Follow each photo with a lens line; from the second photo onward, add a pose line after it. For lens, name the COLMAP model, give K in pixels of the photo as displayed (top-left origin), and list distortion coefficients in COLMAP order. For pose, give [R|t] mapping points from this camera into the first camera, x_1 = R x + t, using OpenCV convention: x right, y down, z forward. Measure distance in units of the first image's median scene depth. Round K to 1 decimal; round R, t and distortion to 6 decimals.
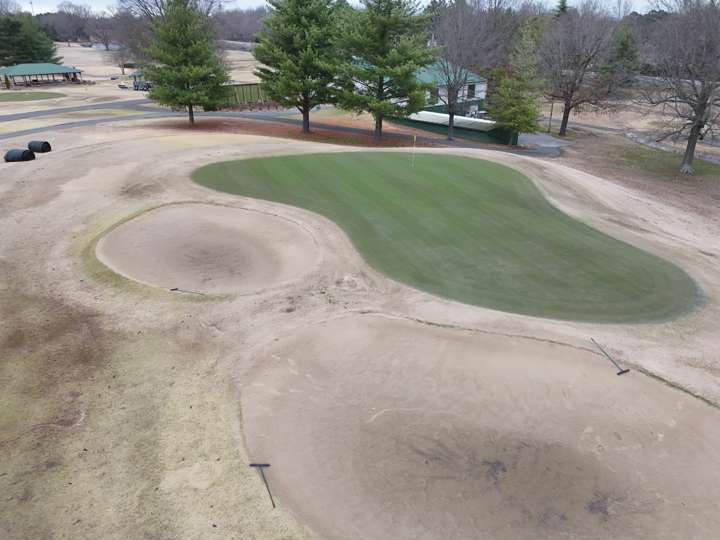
lens RADIAL K [[538.6, 0, 360.6], [0, 538.6, 258.8], [0, 0, 1]] dist [0.032323, -0.006801]
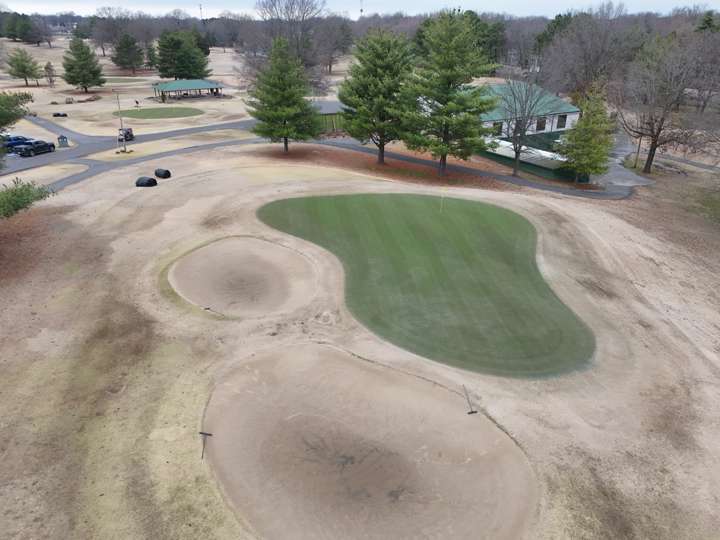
lens RADIAL K [[525.3, 0, 360.0], [0, 525.3, 270.0], [0, 0, 1]] dist [0.071401, -0.060365]
pose [[0.971485, 0.097423, -0.216163, 0.232538], [-0.092103, 0.995149, 0.034574, -0.088685], [0.218483, -0.013679, 0.975745, -0.194116]]
